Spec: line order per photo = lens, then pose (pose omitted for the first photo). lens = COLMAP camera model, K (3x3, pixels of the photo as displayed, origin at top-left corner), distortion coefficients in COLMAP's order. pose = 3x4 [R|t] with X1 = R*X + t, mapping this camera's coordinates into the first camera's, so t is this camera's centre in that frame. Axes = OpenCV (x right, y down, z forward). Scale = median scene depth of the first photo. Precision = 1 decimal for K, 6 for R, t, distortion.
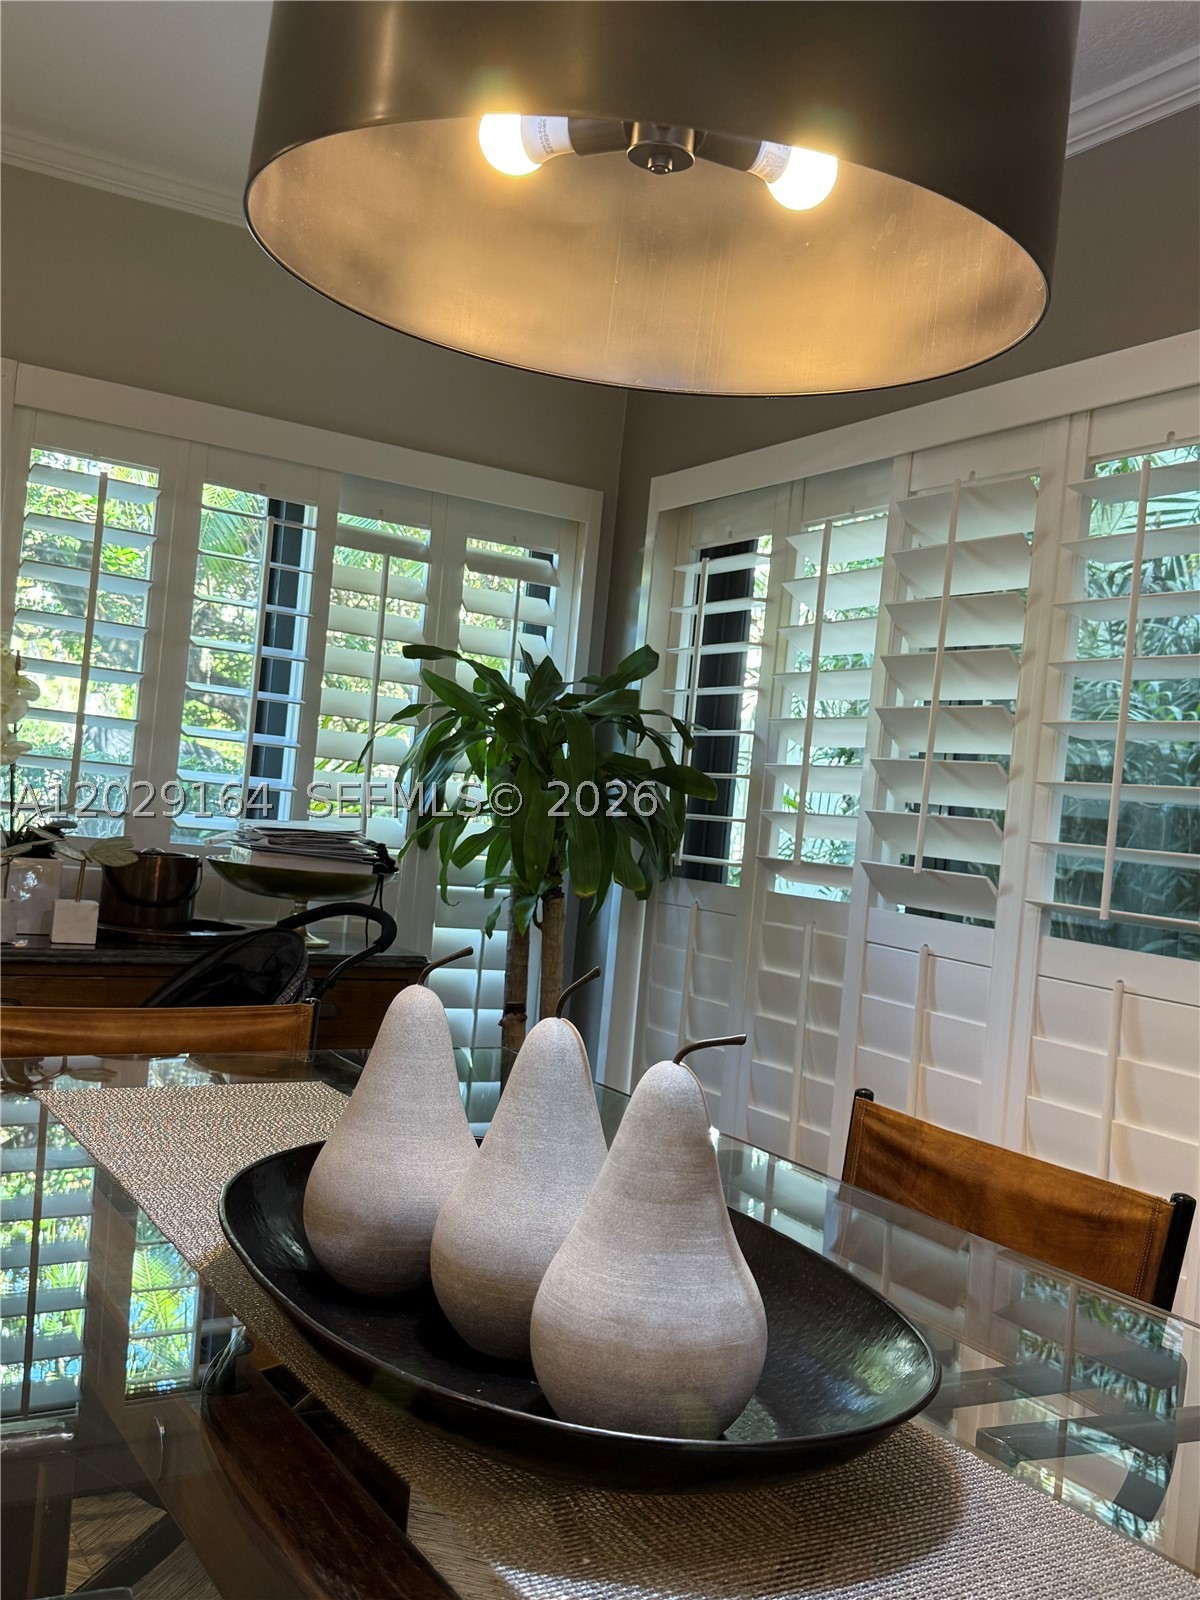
lens RADIAL K [[1548.2, 0, 600.0], [0, 1548.2, 800.0], [0, 0, 1]] dist [0.145700, -0.234677]
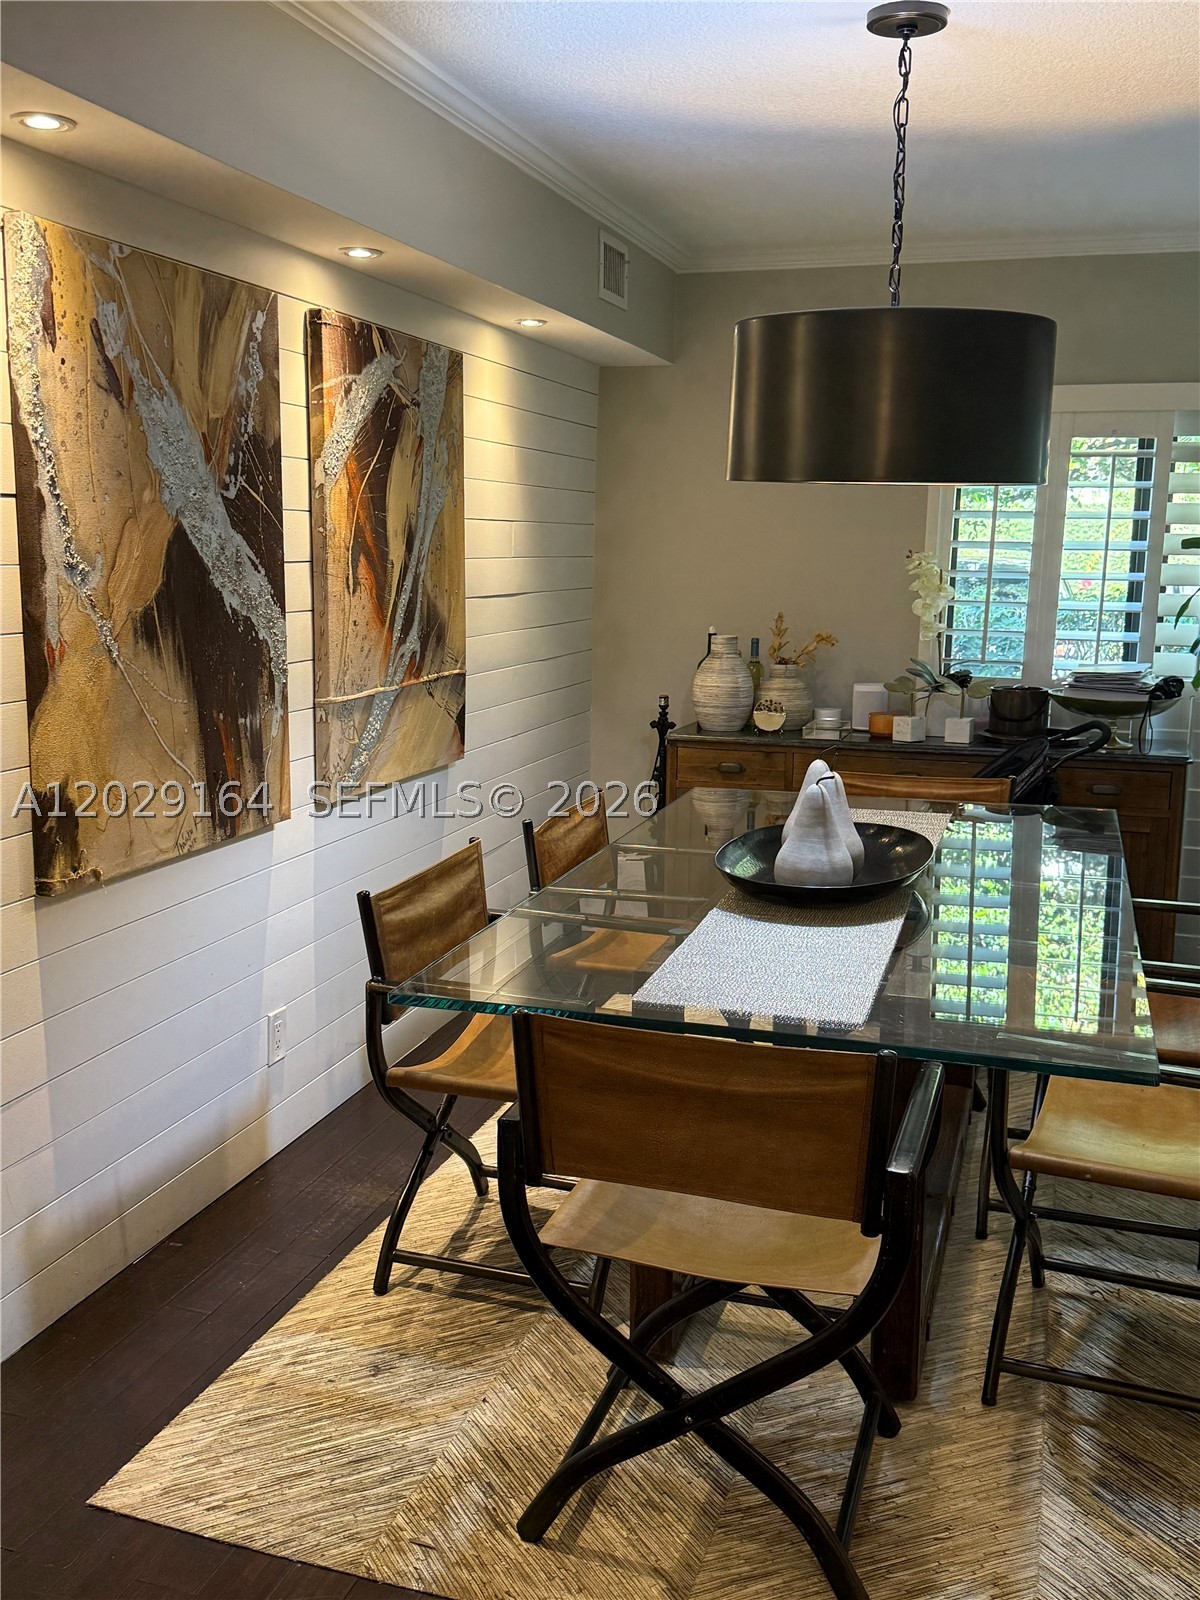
lens RADIAL K [[1543.5, 0, 577.5], [0, 1543.5, 807.3], [0, 0, 1]] dist [0.211541, -0.423707]
pose [[0.667702, 0.049400, -0.742788, 0.533422], [0.049255, 0.992678, 0.110295, -0.038299], [0.742798, -0.110230, 0.660380, -0.361054]]
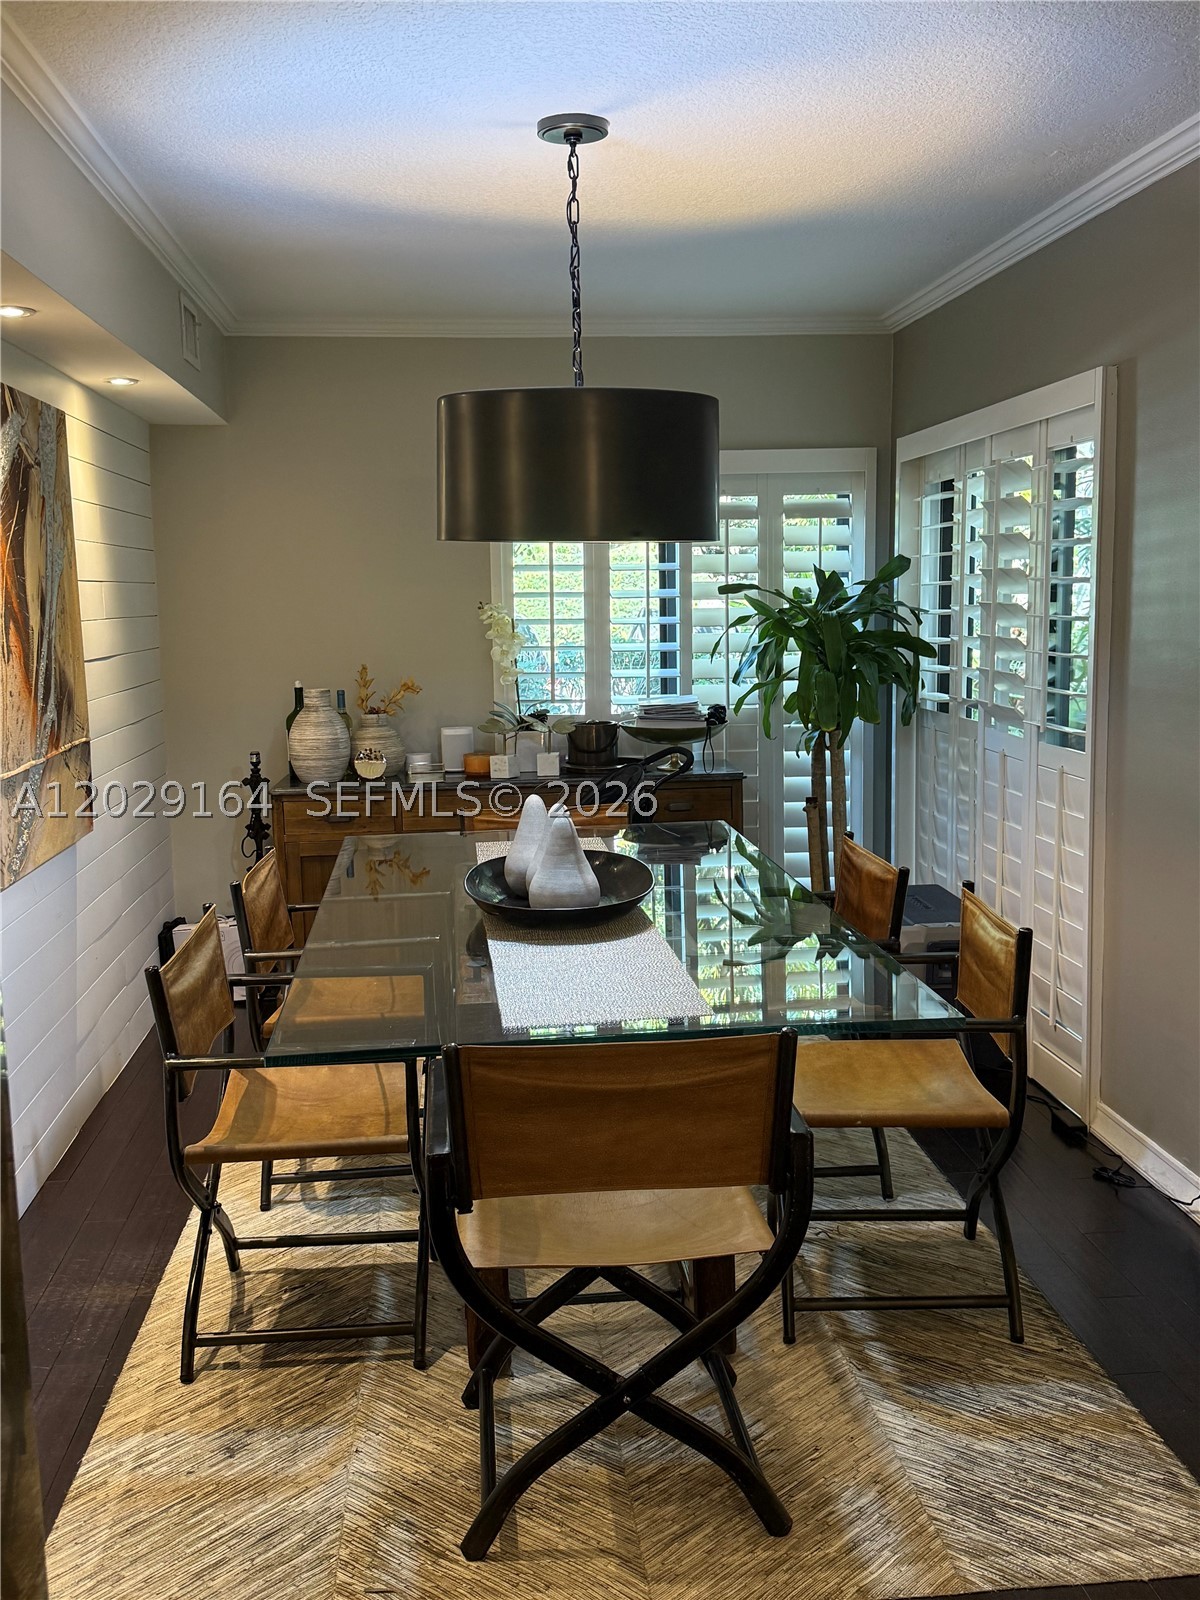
lens RADIAL K [[1548.2, 0, 600.0], [0, 1548.2, 800.0], [0, 0, 1]] dist [0.145700, -0.234677]
pose [[0.902447, -0.048294, -0.428086, 0.409050], [0.101634, 0.989514, 0.102625, -0.050970], [0.418641, -0.136122, 0.897892, -0.509862]]
